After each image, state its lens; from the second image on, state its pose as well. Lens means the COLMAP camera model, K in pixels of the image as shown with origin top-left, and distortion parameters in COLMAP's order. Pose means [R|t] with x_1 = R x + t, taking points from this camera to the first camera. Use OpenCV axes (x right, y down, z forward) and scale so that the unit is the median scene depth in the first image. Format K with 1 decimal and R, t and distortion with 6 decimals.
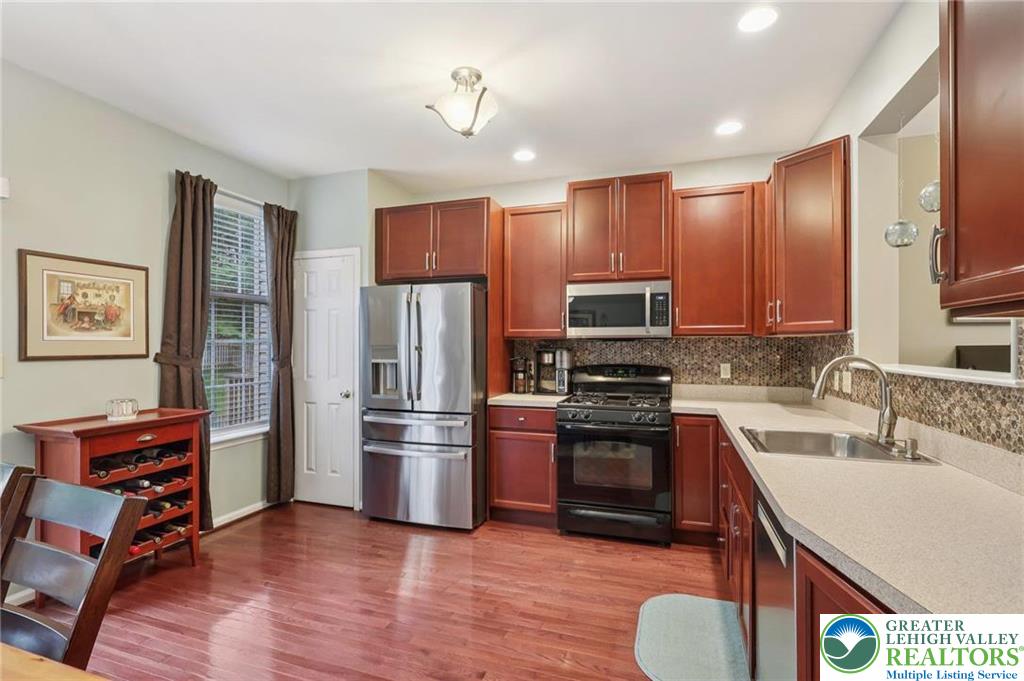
lens RADIAL K [[480.6, 0, 514.6], [0, 480.6, 345.7], [0, 0, 1]] dist [0.004462, 0.000206]
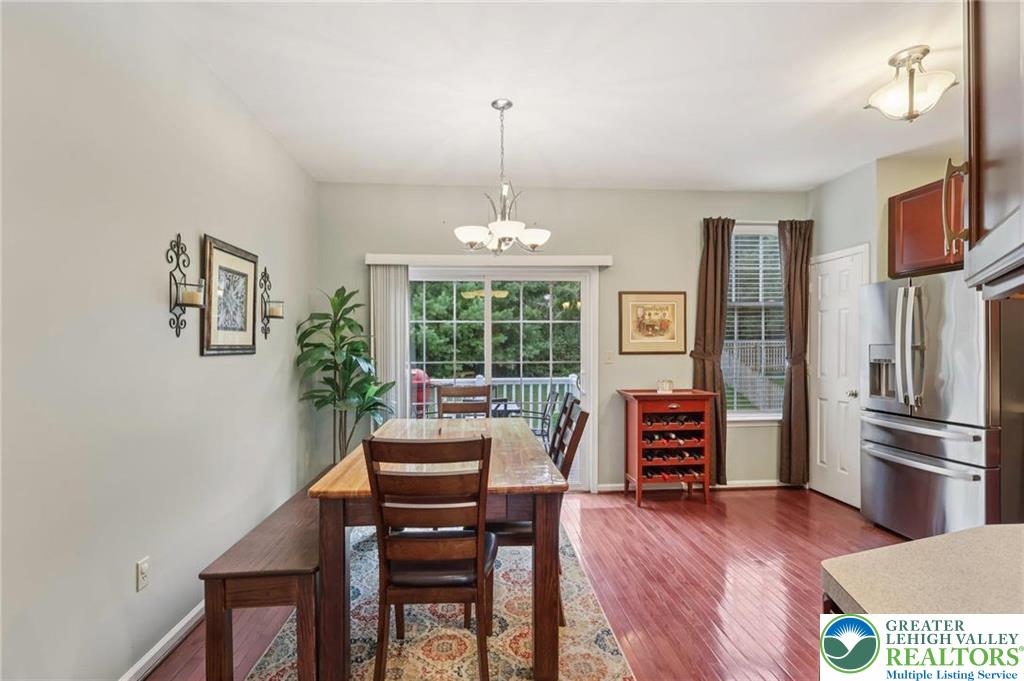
lens RADIAL K [[501.6, 0, 504.7], [0, 501.6, 344.4], [0, 0, 1]] dist [0.015609, 0.000299]
pose [[0.391620, -0.005838, -0.920108, 0.389626], [0.003512, 0.999982, -0.004850, 0.001855], [0.920120, -0.001332, 0.391634, -0.087177]]
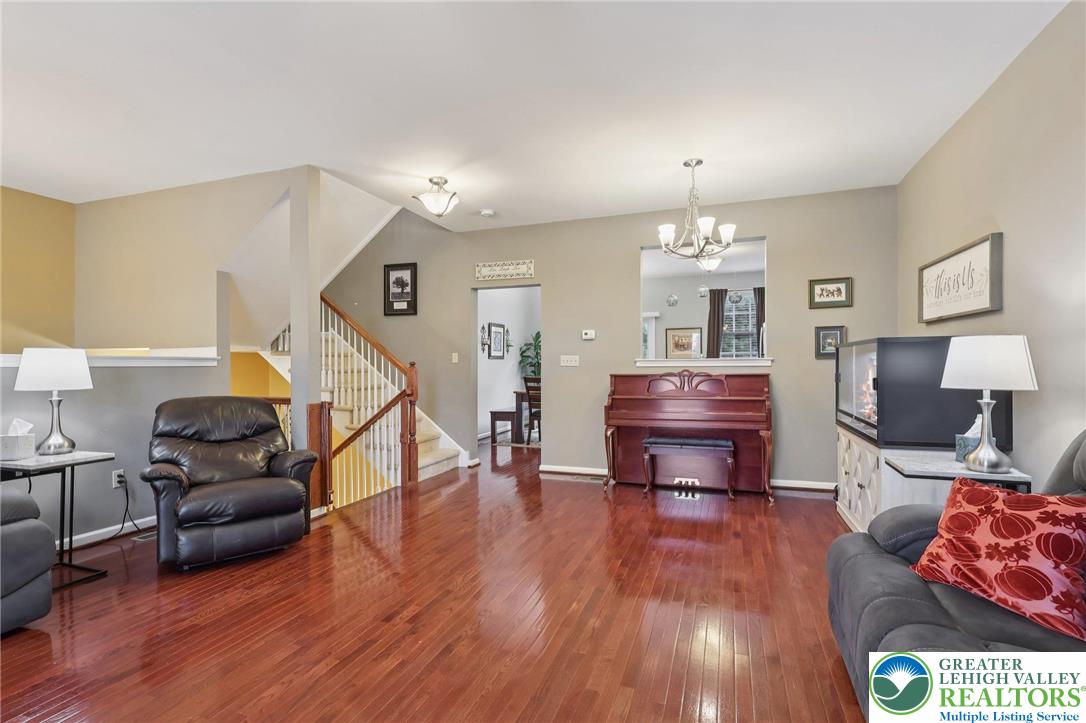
lens RADIAL K [[532.0, 0, 544.5], [0, 532.0, 364.7], [0, 0, 1]] dist [0.015609, 0.000299]
pose [[-0.017588, -0.001472, -0.999844, 2.243337], [0.007060, 0.999974, -0.001596, 0.051350], [0.999820, -0.007087, -0.017577, 0.124060]]
